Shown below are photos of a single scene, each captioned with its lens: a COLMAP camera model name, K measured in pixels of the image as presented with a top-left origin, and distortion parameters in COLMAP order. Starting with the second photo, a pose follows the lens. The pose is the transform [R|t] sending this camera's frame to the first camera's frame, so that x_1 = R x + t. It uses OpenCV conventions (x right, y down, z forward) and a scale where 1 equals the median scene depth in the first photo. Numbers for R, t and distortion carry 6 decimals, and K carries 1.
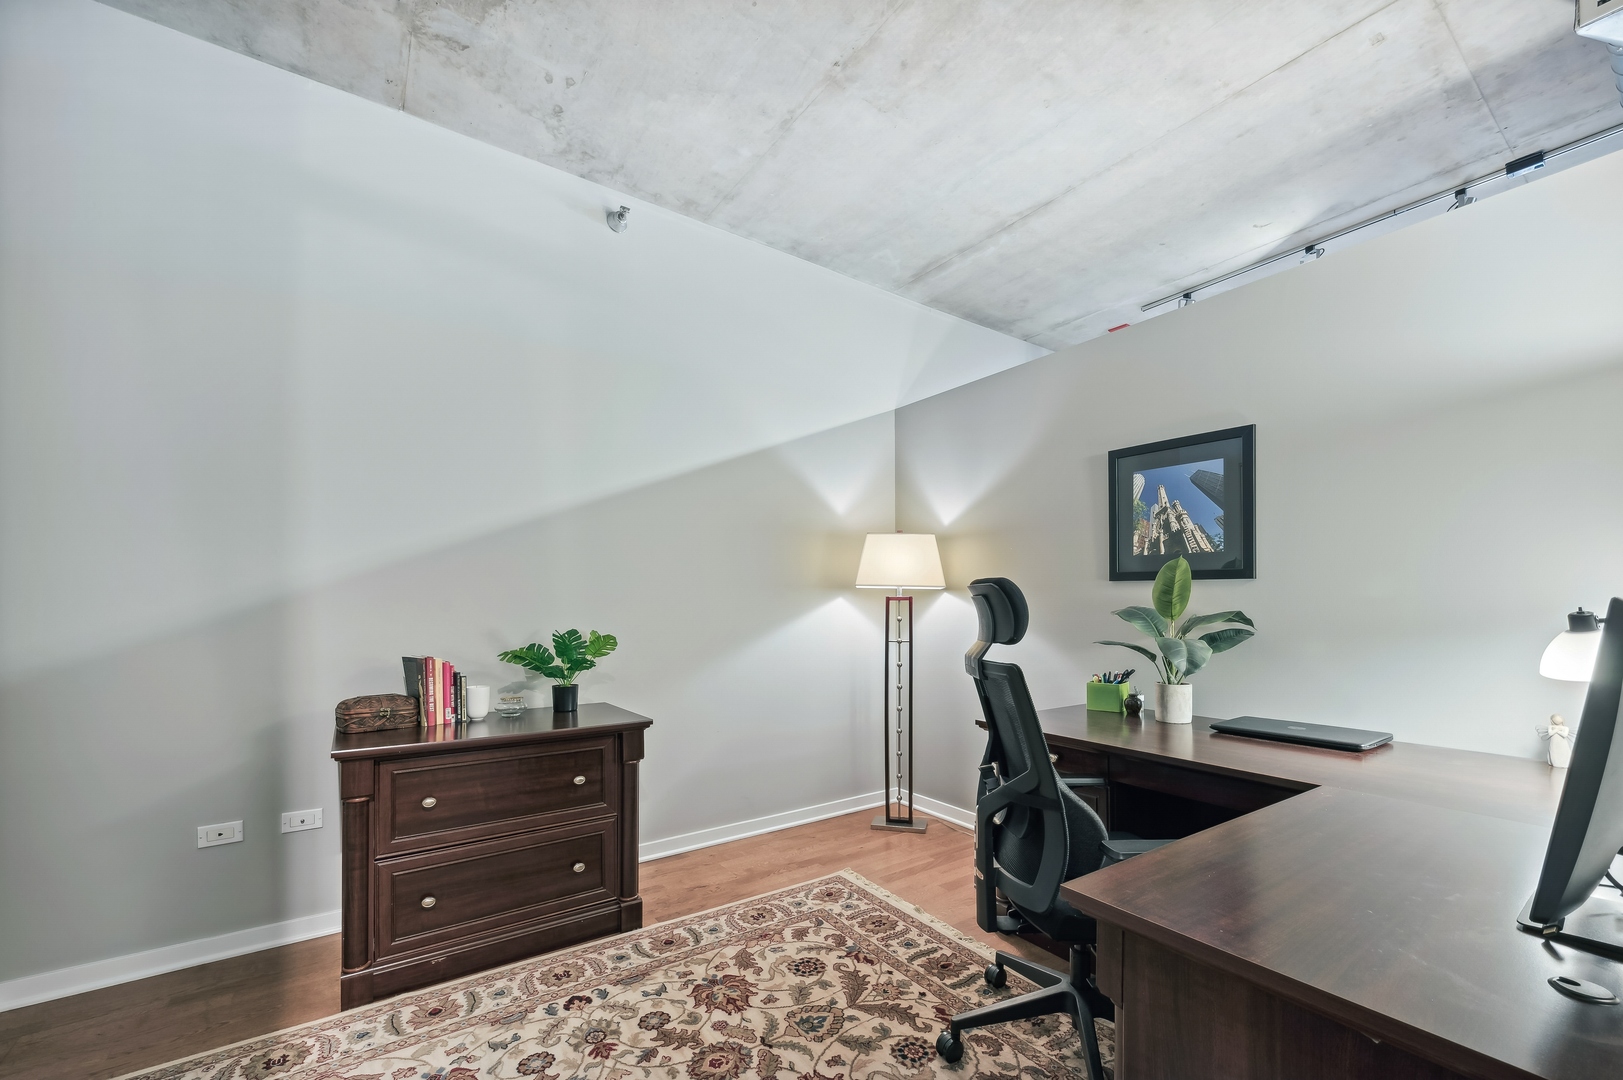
lens RADIAL K [[673.0, 0, 814.8], [0, 673.0, 604.0], [0, 0, 1]] dist [-0.004166, 0.000060]
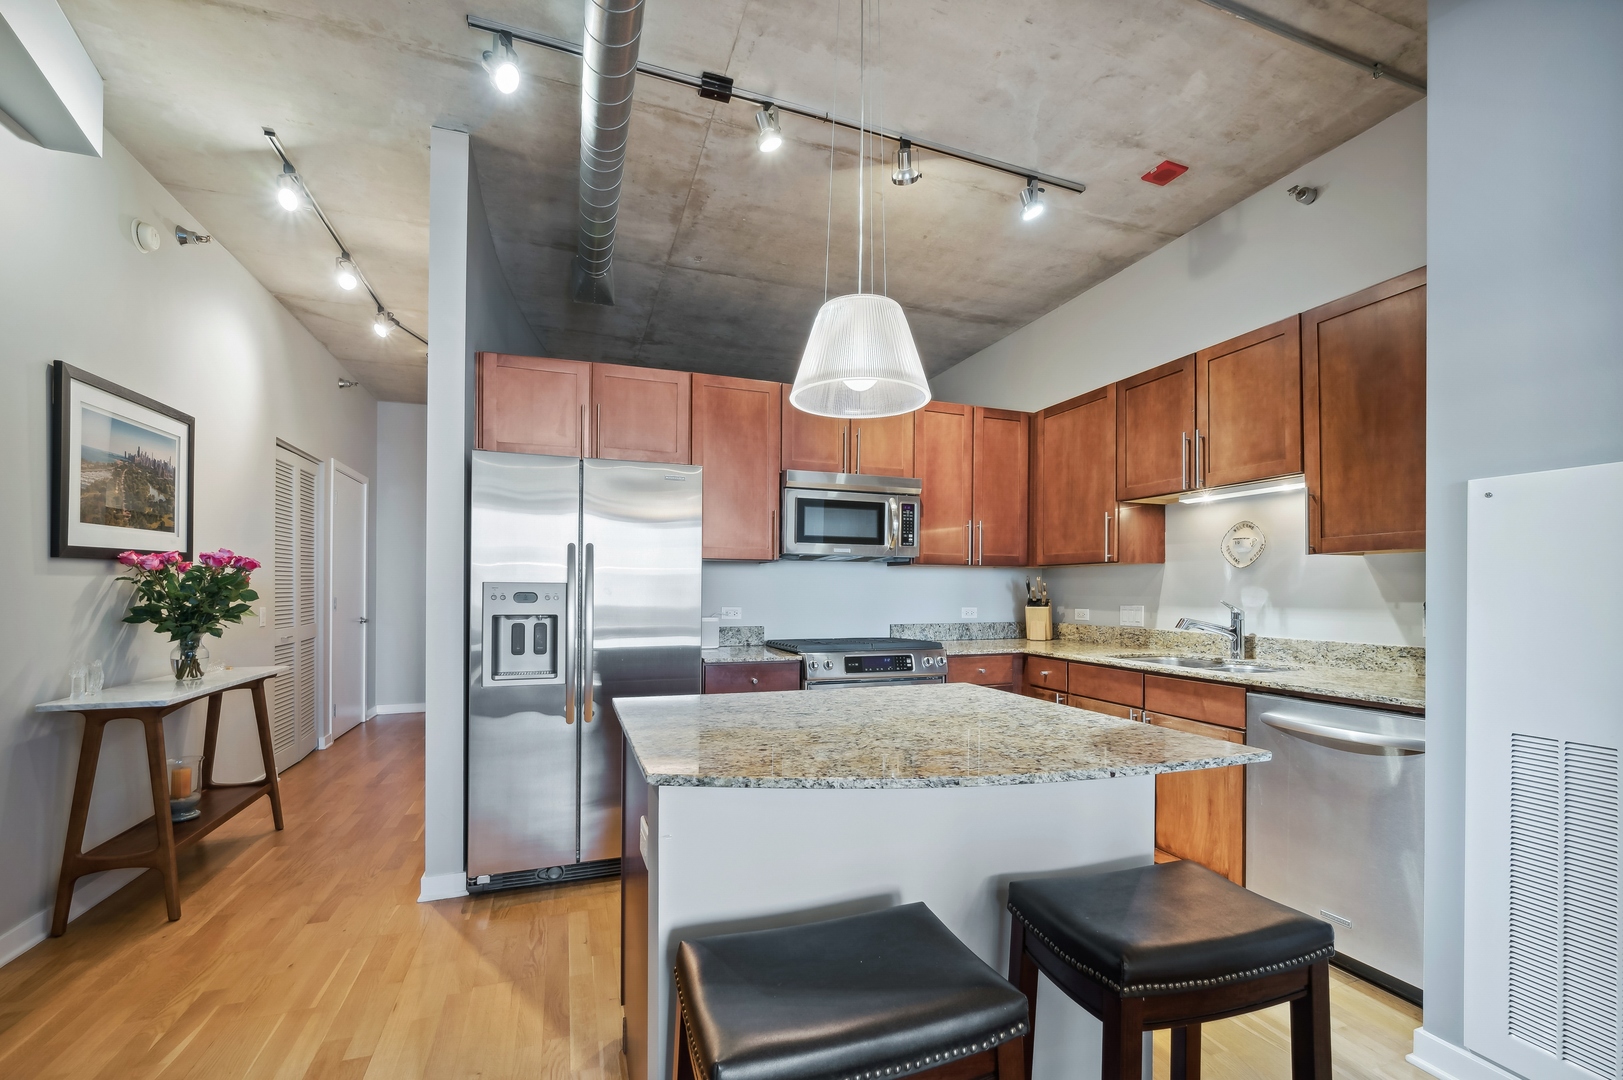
lens RADIAL K [[673.0, 0, 805.3], [0, 673.0, 586.3], [0, 0, 1]] dist [-0.004166, 0.000060]
pose [[-0.277262, -0.009090, -0.960751, 1.237826], [-0.005818, 0.999953, -0.007782, -0.006600], [0.960777, 0.003432, -0.277302, 0.901462]]
